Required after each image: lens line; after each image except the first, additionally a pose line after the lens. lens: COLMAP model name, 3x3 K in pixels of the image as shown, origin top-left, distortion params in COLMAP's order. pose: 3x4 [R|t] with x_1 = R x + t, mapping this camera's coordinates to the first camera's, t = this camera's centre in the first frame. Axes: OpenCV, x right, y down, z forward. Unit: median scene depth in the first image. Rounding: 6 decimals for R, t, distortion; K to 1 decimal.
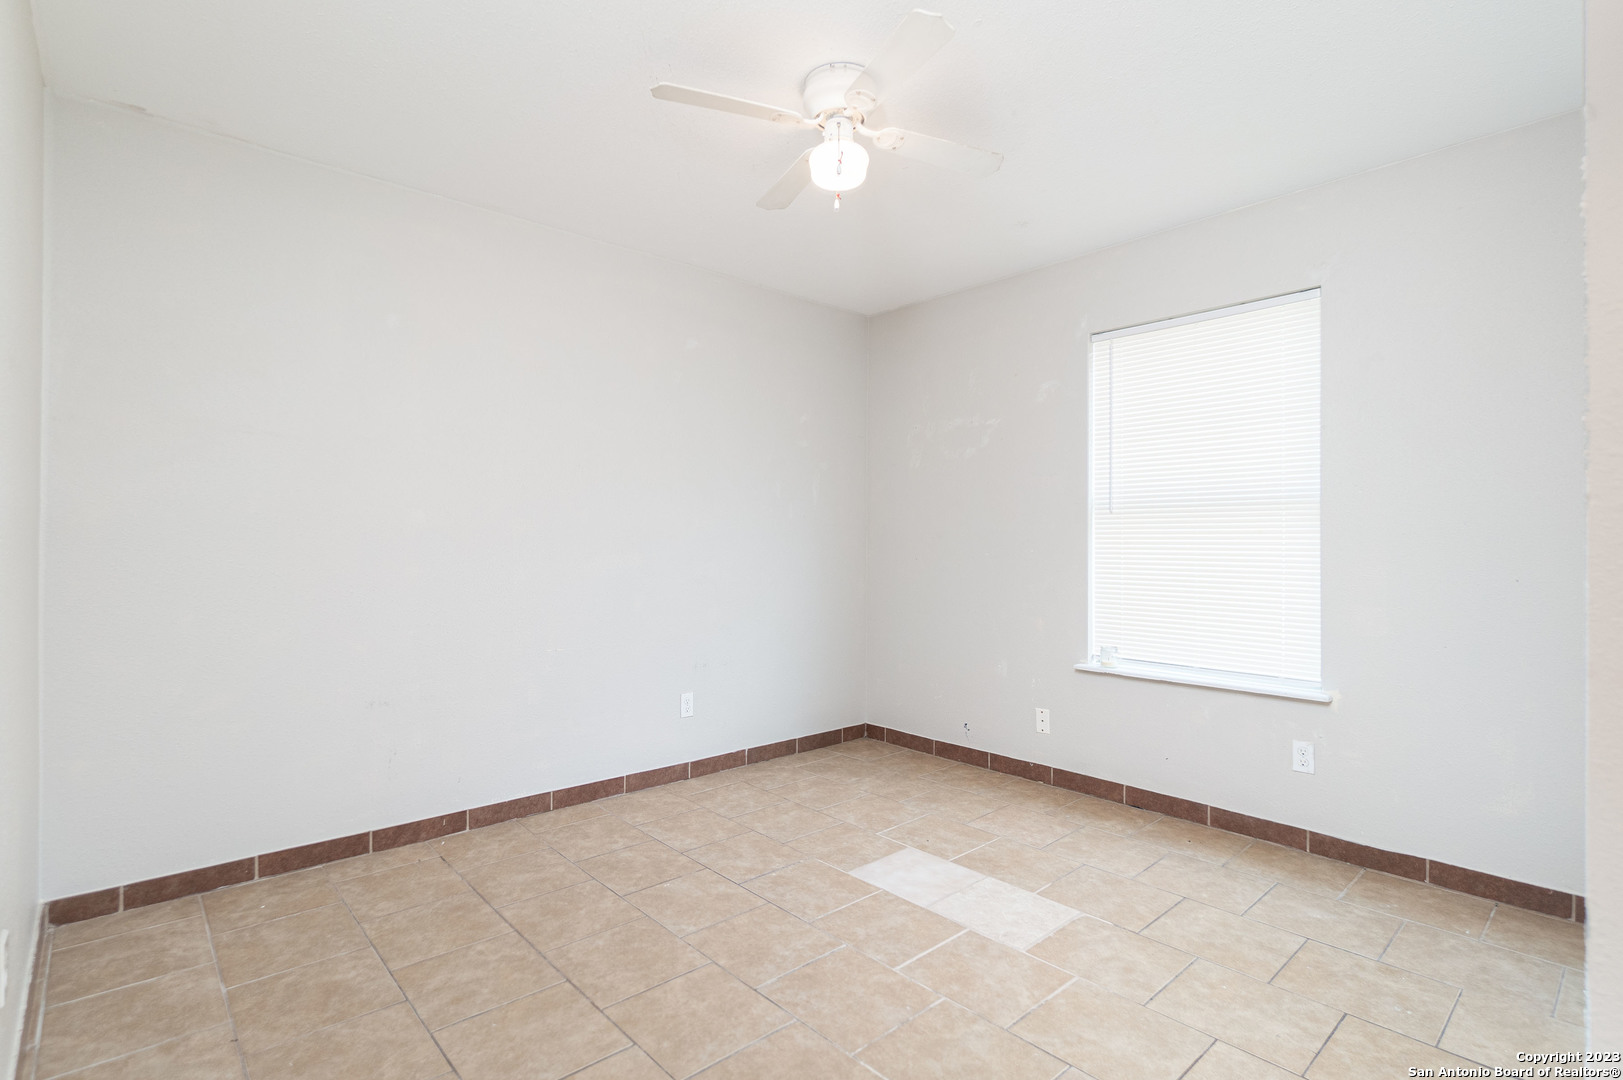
lens RADIAL K [[784.5, 0, 792.7], [0, 784.5, 545.5], [0, 0, 1]] dist [-0.004179, 0.000403]
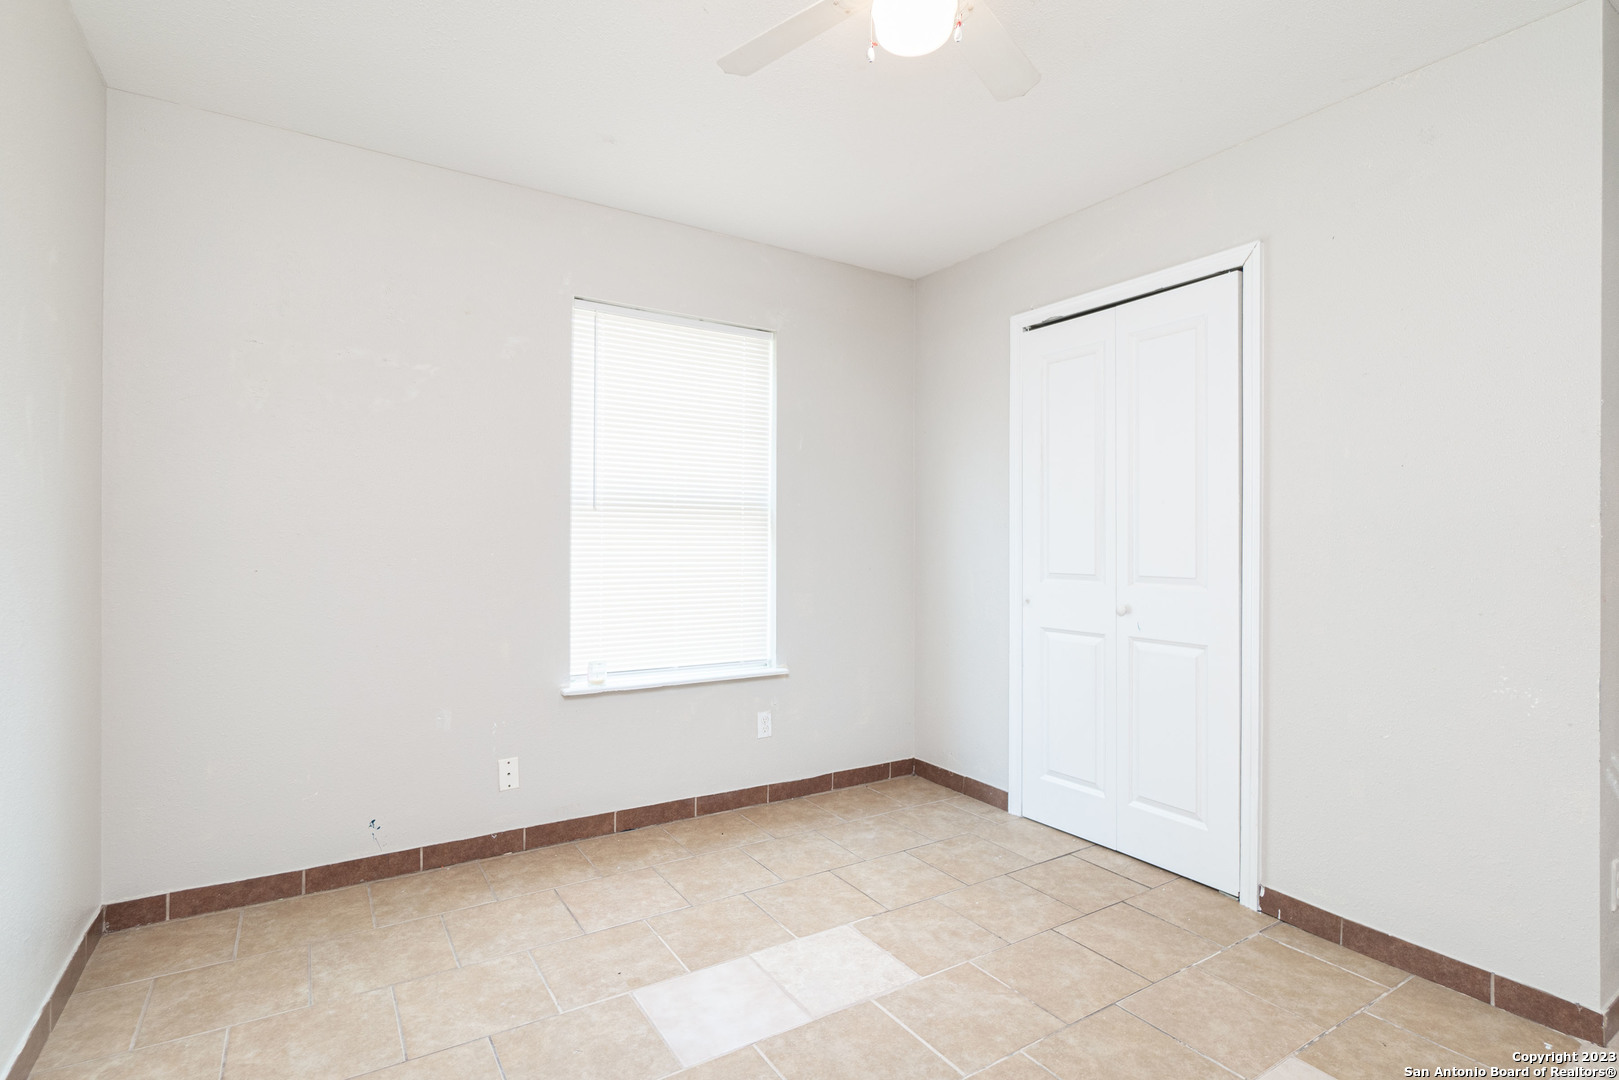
lens RADIAL K [[782.6, 0, 790.8], [0, 782.6, 545.5], [0, 0, 1]] dist [-0.004179, 0.000403]
pose [[0.159626, -0.005916, 0.987160, -0.501784], [-0.000728, 0.999981, 0.006111, -0.007848], [-0.987177, -0.001694, 0.159618, 0.763654]]
